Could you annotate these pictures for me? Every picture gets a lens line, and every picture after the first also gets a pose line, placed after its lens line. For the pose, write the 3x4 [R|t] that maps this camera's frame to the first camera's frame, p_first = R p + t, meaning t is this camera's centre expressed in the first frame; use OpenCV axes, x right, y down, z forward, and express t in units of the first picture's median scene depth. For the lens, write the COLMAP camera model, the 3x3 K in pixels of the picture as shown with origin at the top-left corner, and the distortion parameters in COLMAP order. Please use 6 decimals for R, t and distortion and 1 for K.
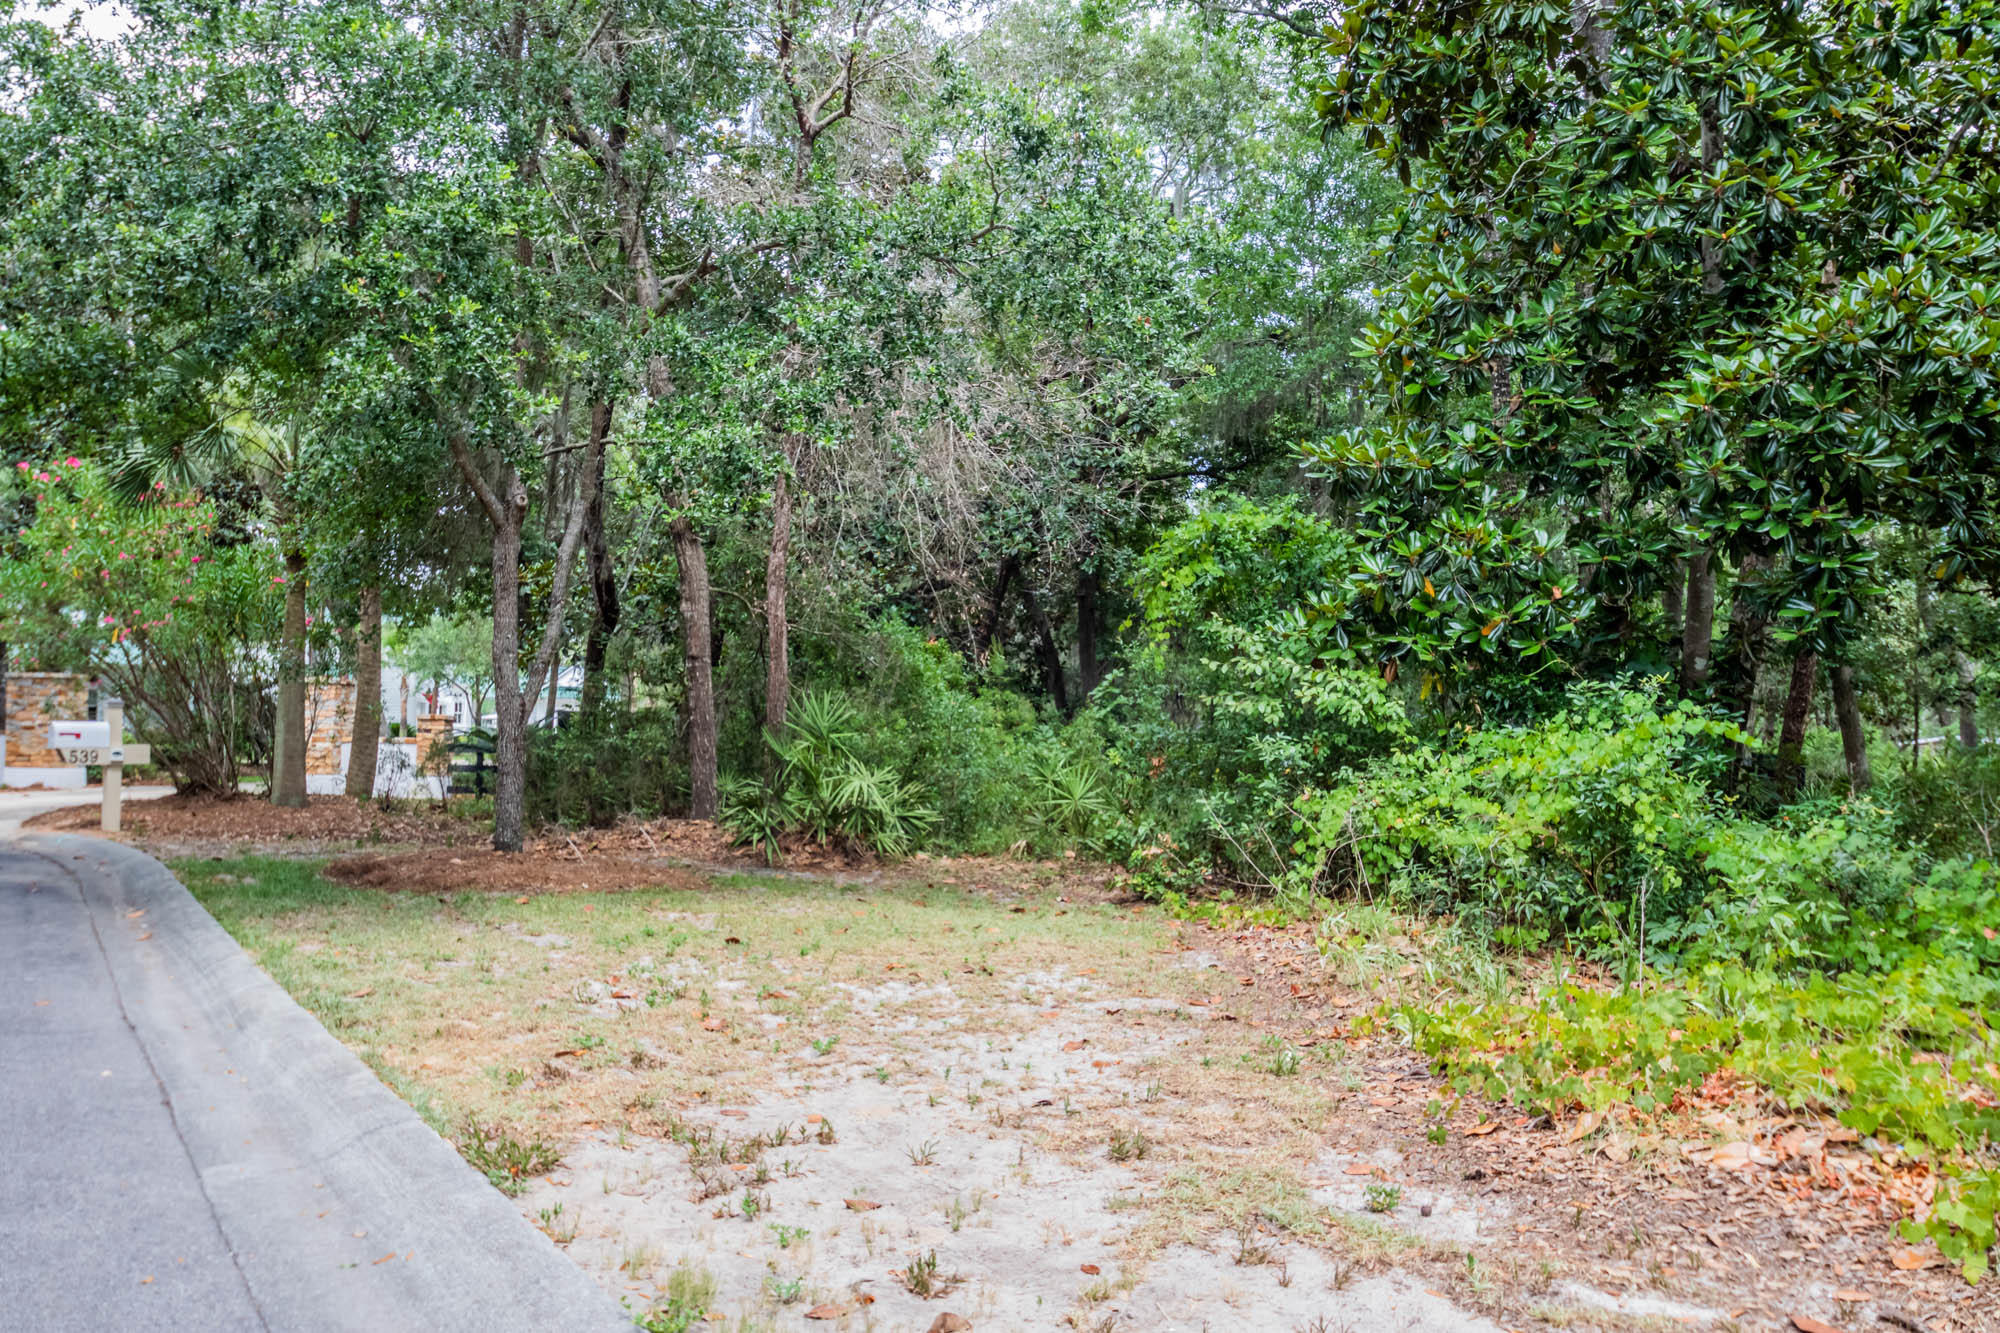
lens RADIAL K [[1563.3, 0, 1009.0], [0, 1563.3, 682.6], [0, 0, 1]] dist [-0.043295, 0.016841]
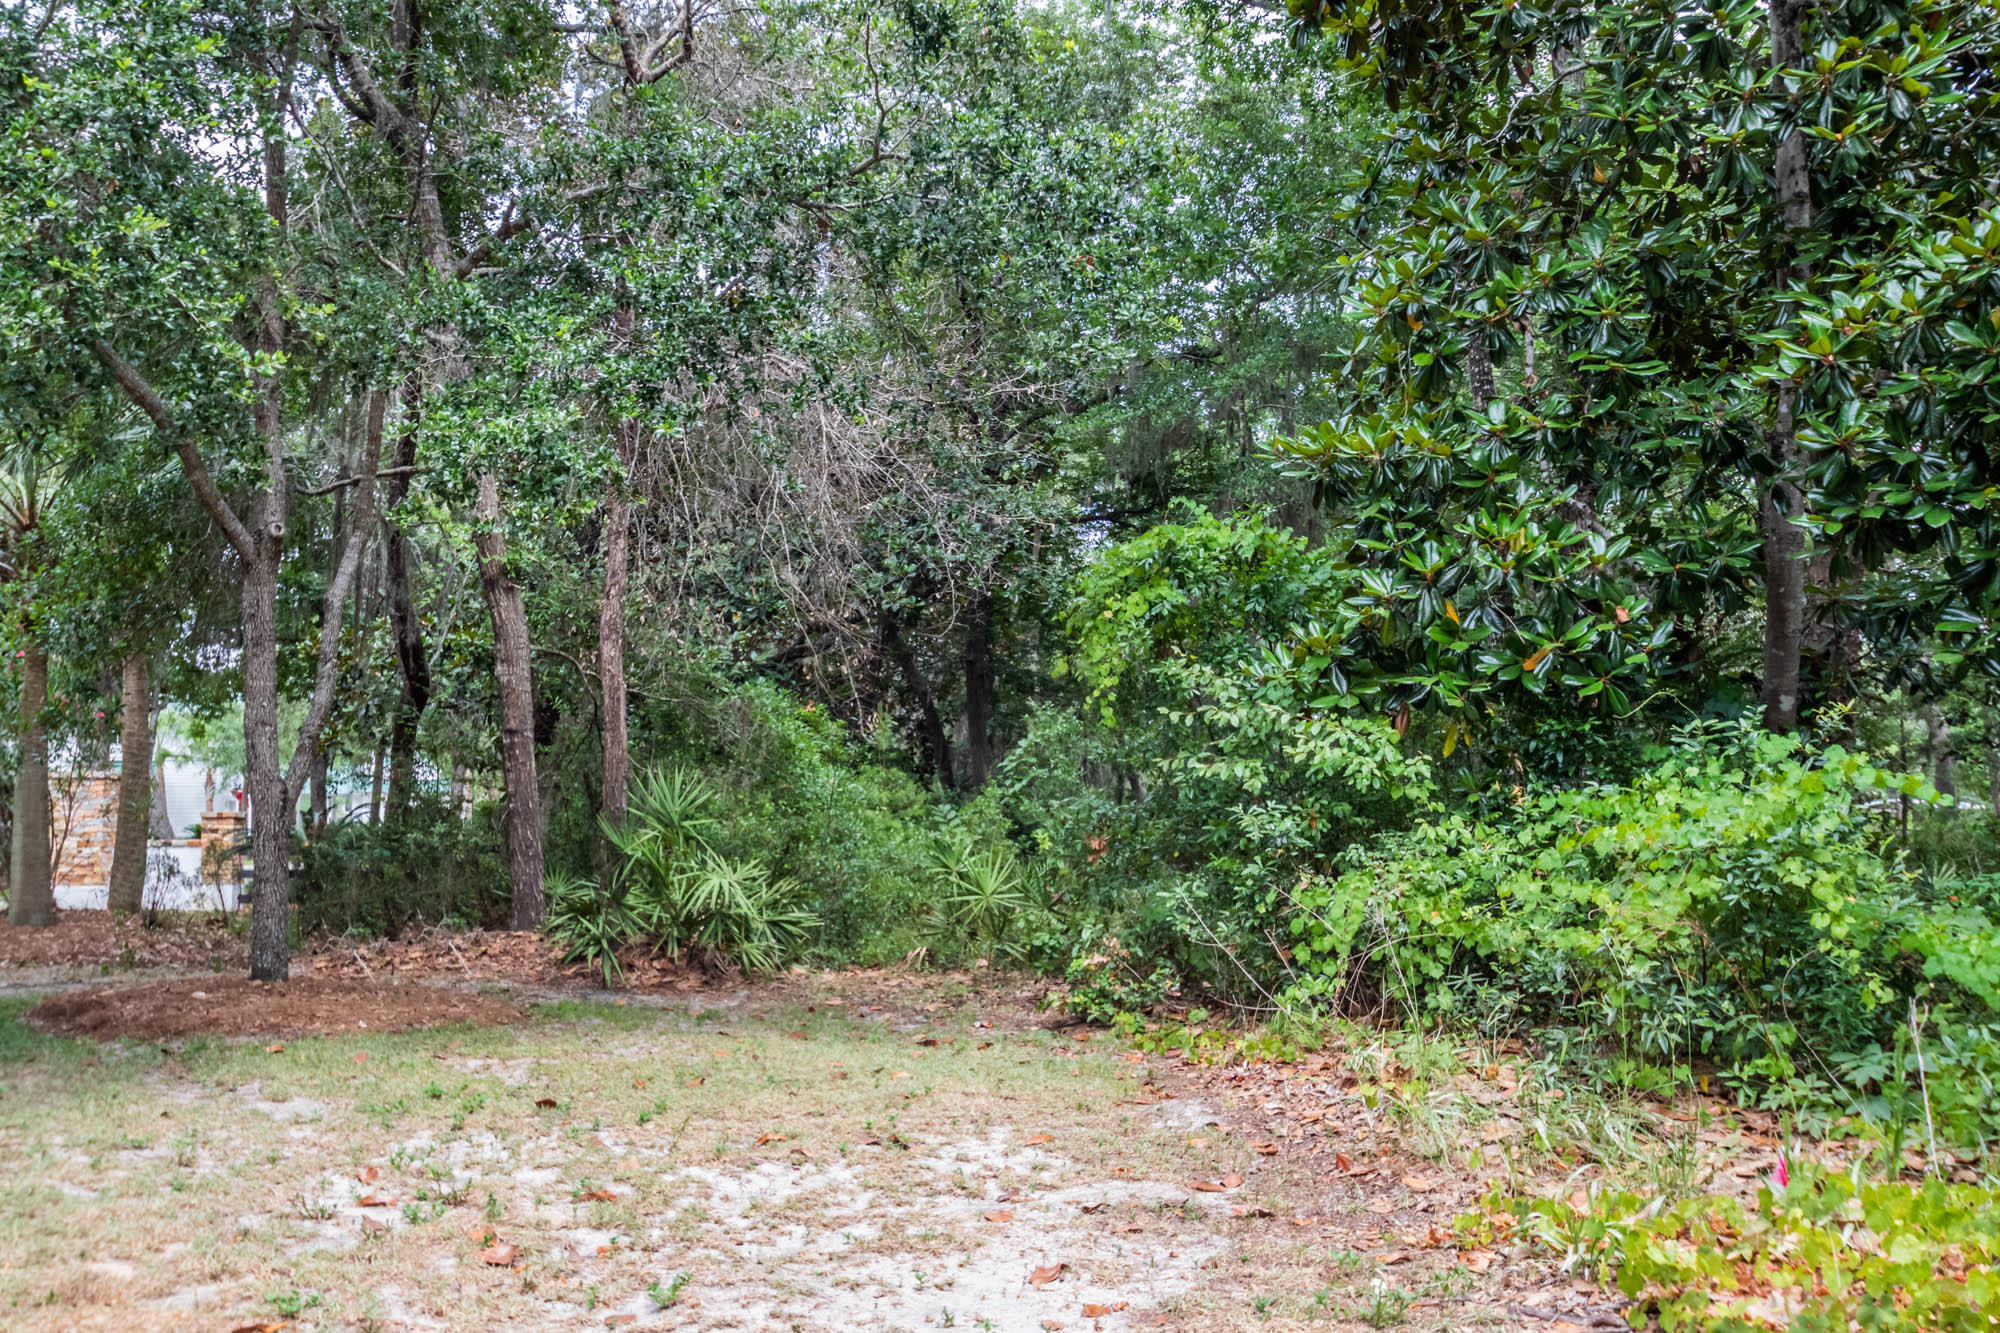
lens RADIAL K [[1669.9, 0, 947.1], [0, 1669.9, 707.2], [0, 0, 1]] dist [-0.020170, 0.003039]
pose [[0.998966, -0.020918, 0.040359, -0.015467], [0.022334, 0.999139, -0.034975, 0.010353], [-0.039593, 0.035840, 0.998573, 0.184243]]
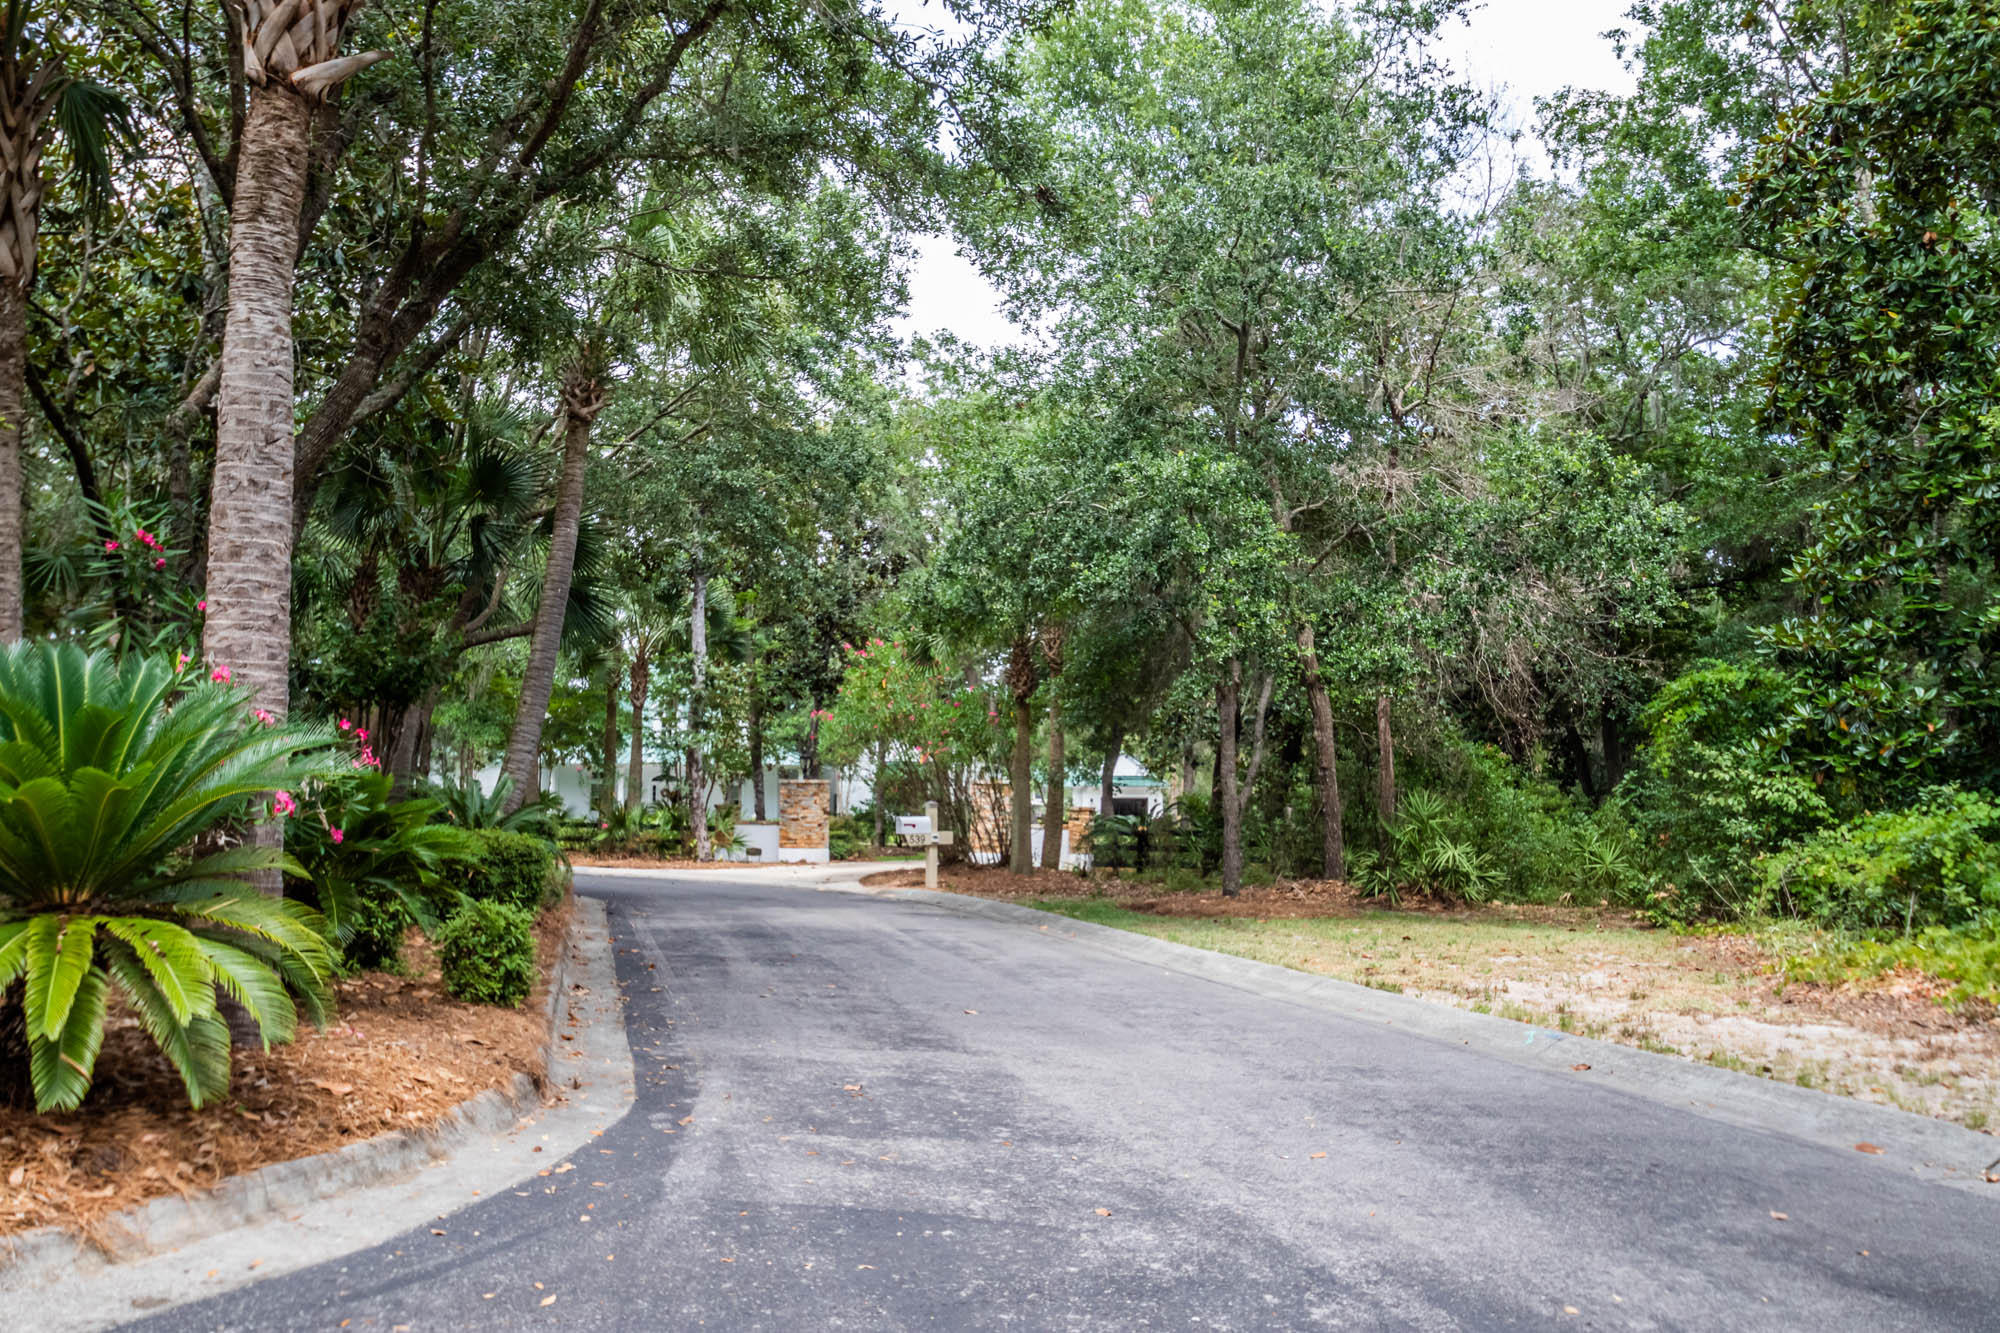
lens RADIAL K [[1563.3, 0, 978.0], [0, 1563.3, 708.9], [0, 0, 1]] dist [-0.043295, 0.016841]
pose [[0.943830, -0.031442, -0.328933, -0.040466], [0.019662, 0.999043, -0.039078, -0.032789], [0.329846, 0.030416, 0.943544, -0.757202]]
